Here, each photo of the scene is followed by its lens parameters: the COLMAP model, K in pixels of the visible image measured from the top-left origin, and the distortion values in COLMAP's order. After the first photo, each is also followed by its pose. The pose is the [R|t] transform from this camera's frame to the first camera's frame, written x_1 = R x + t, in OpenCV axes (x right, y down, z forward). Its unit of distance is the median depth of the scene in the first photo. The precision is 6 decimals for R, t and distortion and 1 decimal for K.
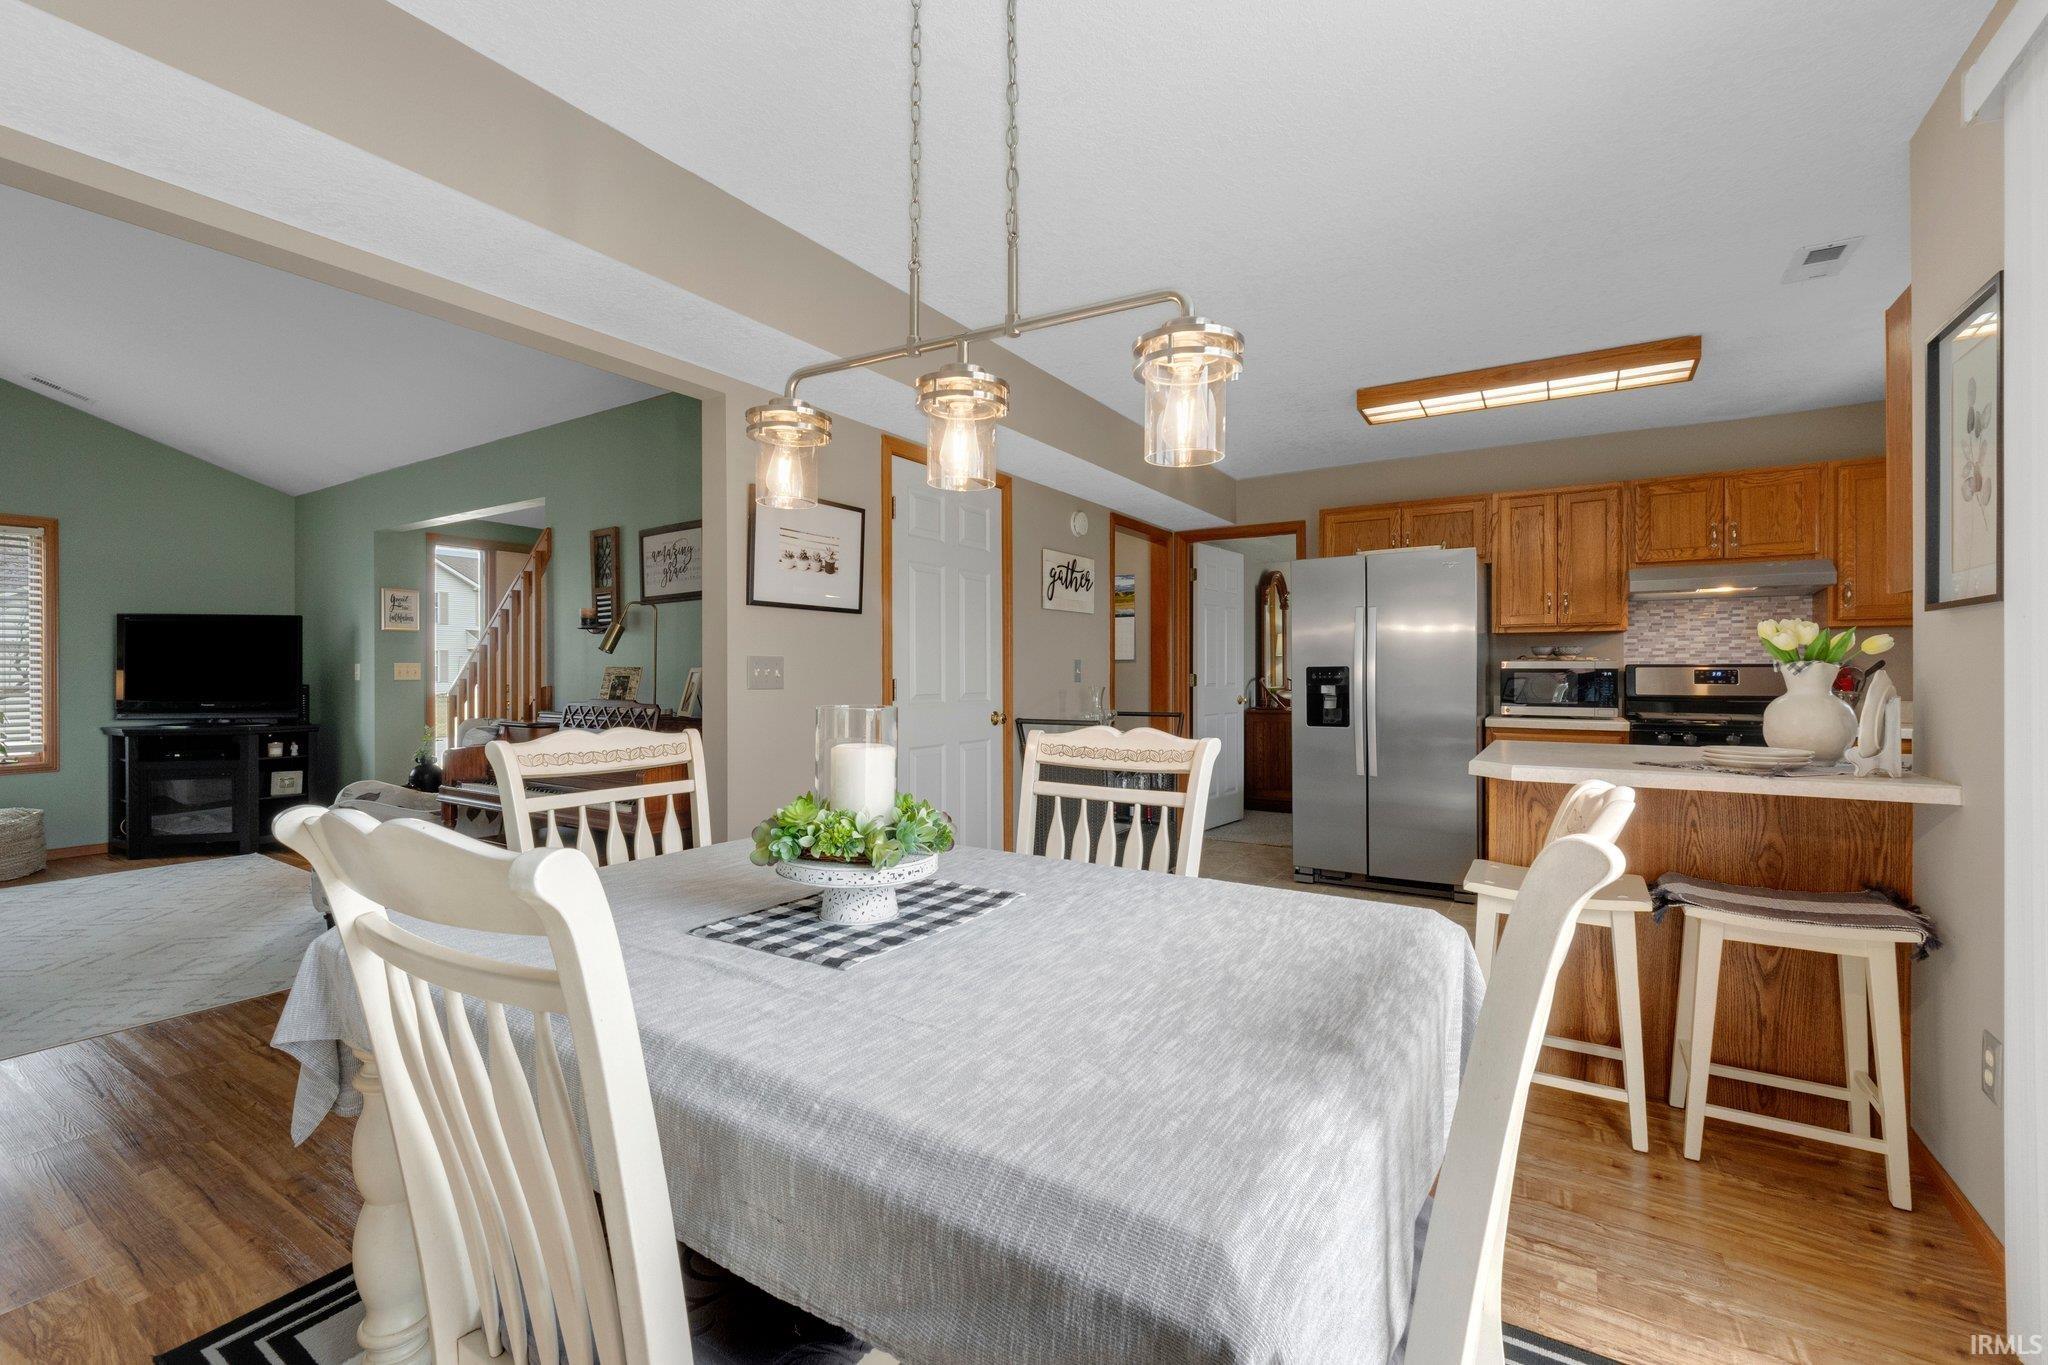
lens RADIAL K [[873.8, 0, 1037.1], [0, 873.8, 676.1], [0, 0, 1]] dist [-0.002637, -0.000780]
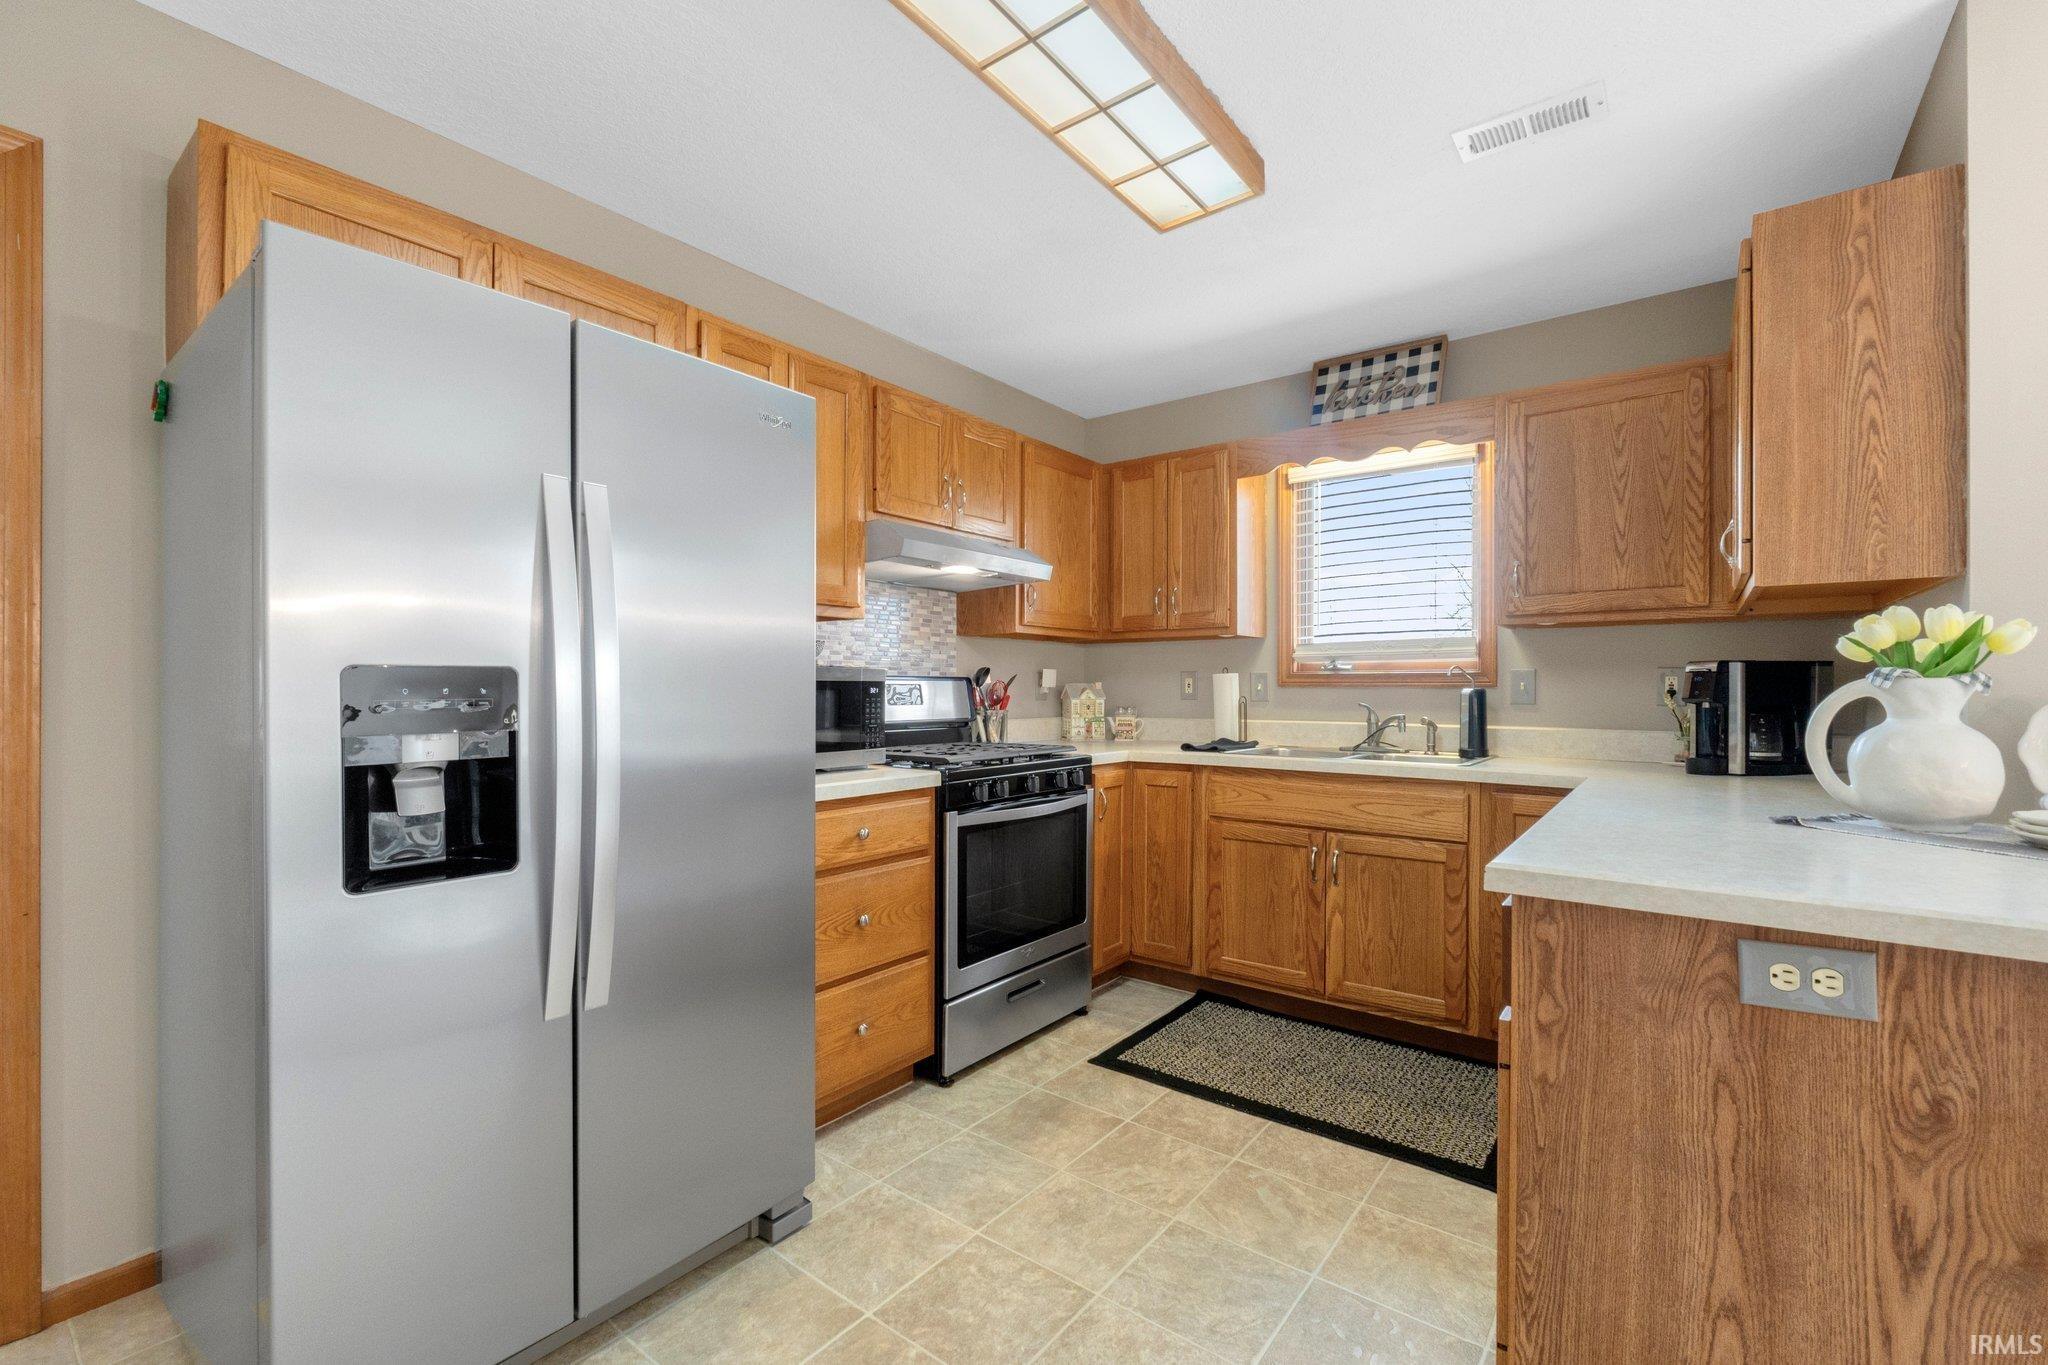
lens RADIAL K [[873.8, 0, 1020.3], [0, 873.8, 687.9], [0, 0, 1]] dist [-0.002637, -0.000780]
pose [[0.091643, 0.001832, 0.995790, 0.083578], [0.004924, 0.999985, -0.002293, -0.002858], [-0.995780, 0.005113, 0.091632, 0.867484]]
